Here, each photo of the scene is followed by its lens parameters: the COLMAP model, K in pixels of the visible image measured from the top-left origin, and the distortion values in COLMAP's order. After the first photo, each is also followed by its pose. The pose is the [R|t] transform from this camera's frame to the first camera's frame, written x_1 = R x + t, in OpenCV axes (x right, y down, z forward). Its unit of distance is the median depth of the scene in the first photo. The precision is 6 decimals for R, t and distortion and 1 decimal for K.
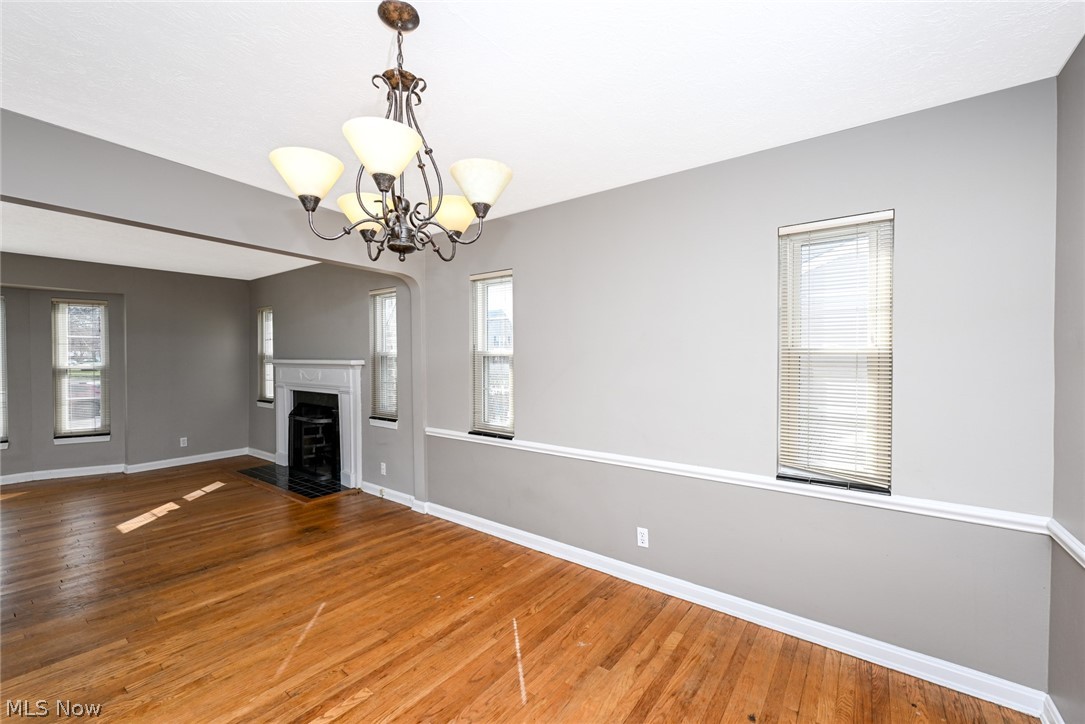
lens RADIAL K [[443.1, 0, 540.4], [0, 443.1, 365.2], [0, 0, 1]] dist [0.000329, -0.000002]
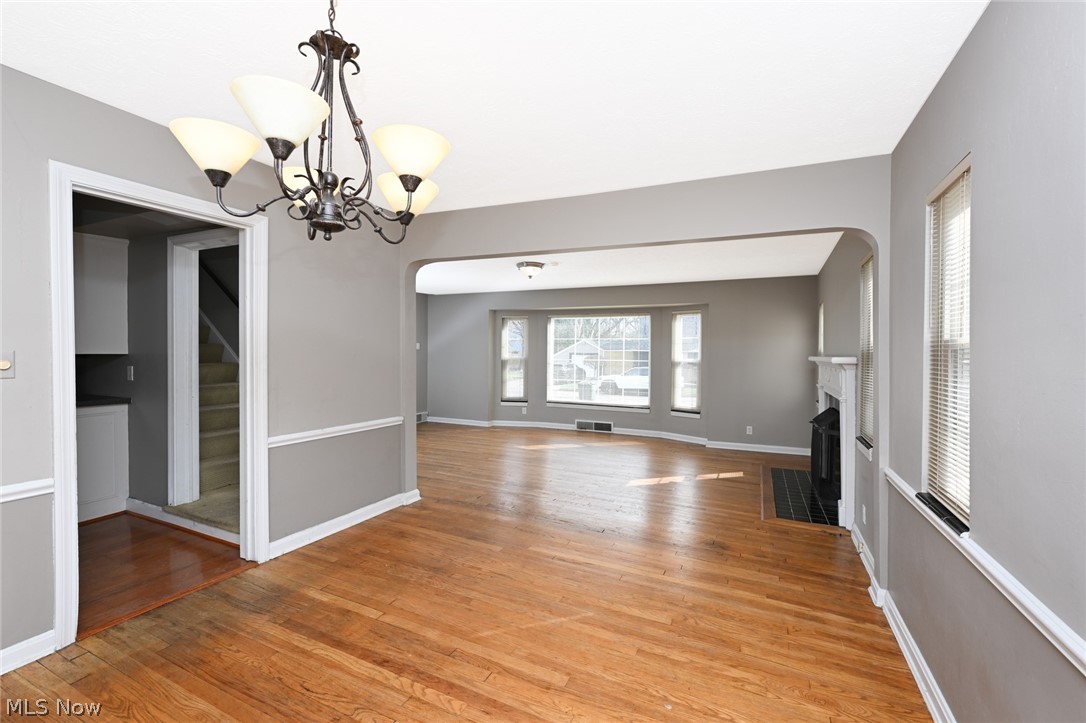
lens RADIAL K [[438.2, 0, 552.8], [0, 438.2, 355.7], [0, 0, 1]] dist [0.000093, 0.000017]
pose [[0.216462, 0.004823, -0.976279, 0.289726], [-0.024771, 0.999693, -0.000553, -0.000113], [0.975977, 0.024303, 0.216515, 0.524394]]
